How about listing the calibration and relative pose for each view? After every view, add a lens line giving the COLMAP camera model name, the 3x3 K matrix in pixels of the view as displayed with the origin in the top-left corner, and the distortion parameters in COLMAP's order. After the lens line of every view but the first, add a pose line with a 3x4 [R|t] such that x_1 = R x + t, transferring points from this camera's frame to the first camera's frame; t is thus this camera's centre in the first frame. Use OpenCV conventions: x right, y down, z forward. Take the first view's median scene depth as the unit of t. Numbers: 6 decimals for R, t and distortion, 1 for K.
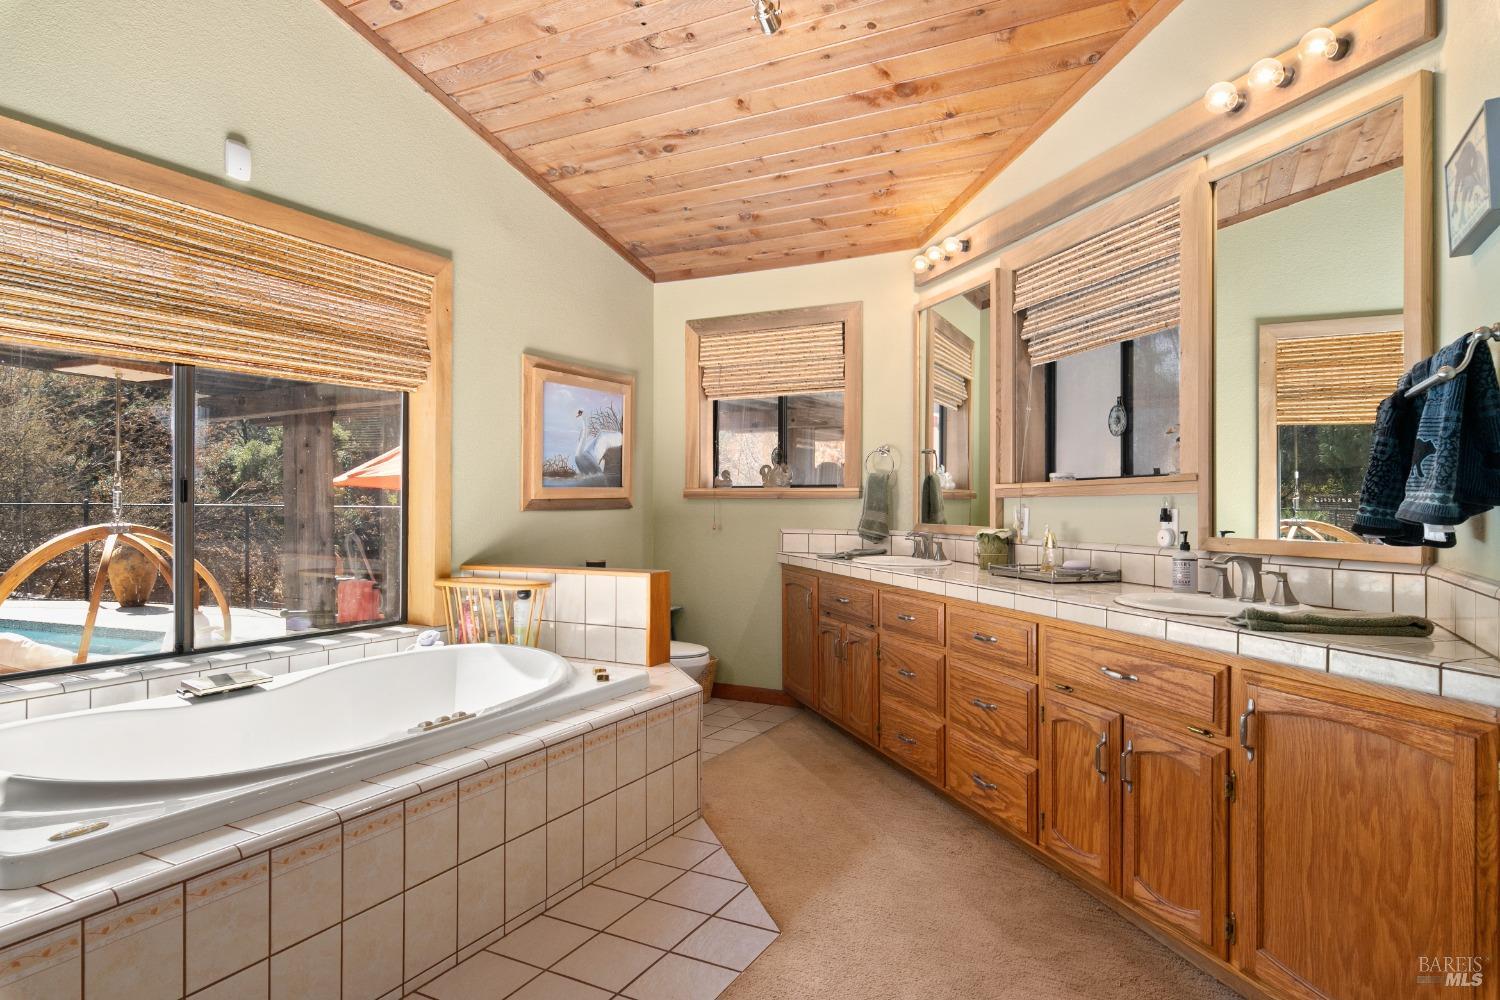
lens RADIAL K [[858.0, 0, 748.3], [0, 858.0, 497.2], [0, 0, 1]] dist [-0.003926, -0.001322]
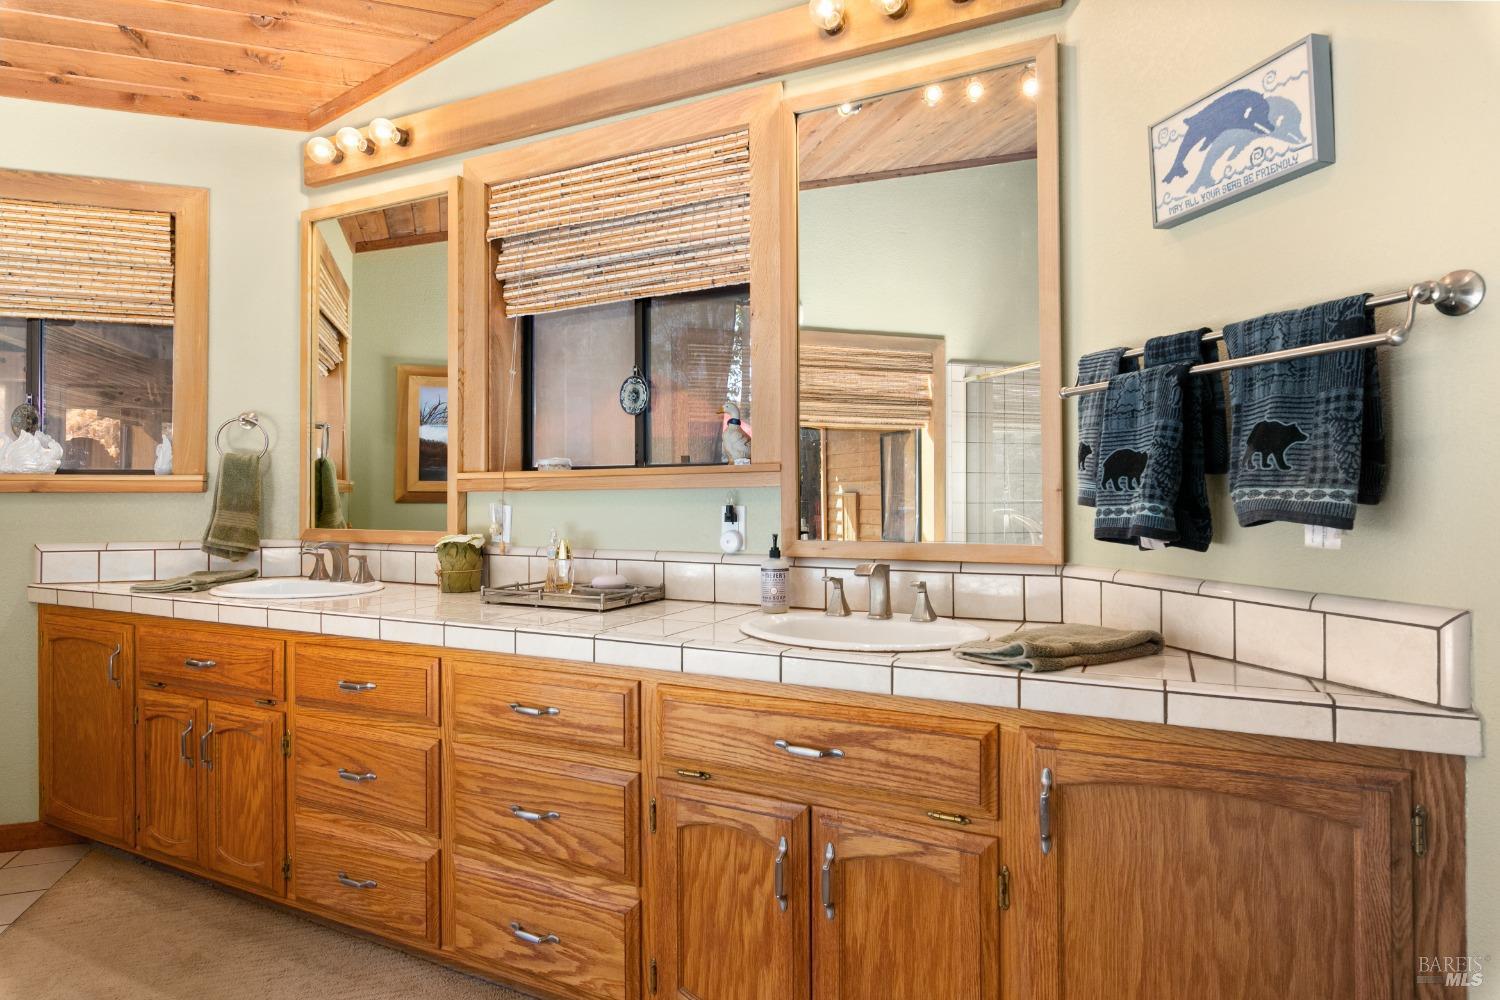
lens RADIAL K [[841.6, 0, 774.3], [0, 841.6, 482.5], [0, 0, 1]] dist [-0.002118, -0.002647]
pose [[0.683078, 0.006398, 0.730318, -0.060921], [-0.001003, 0.999969, -0.007822, -0.002231], [-0.730345, 0.004611, 0.683063, 0.408765]]
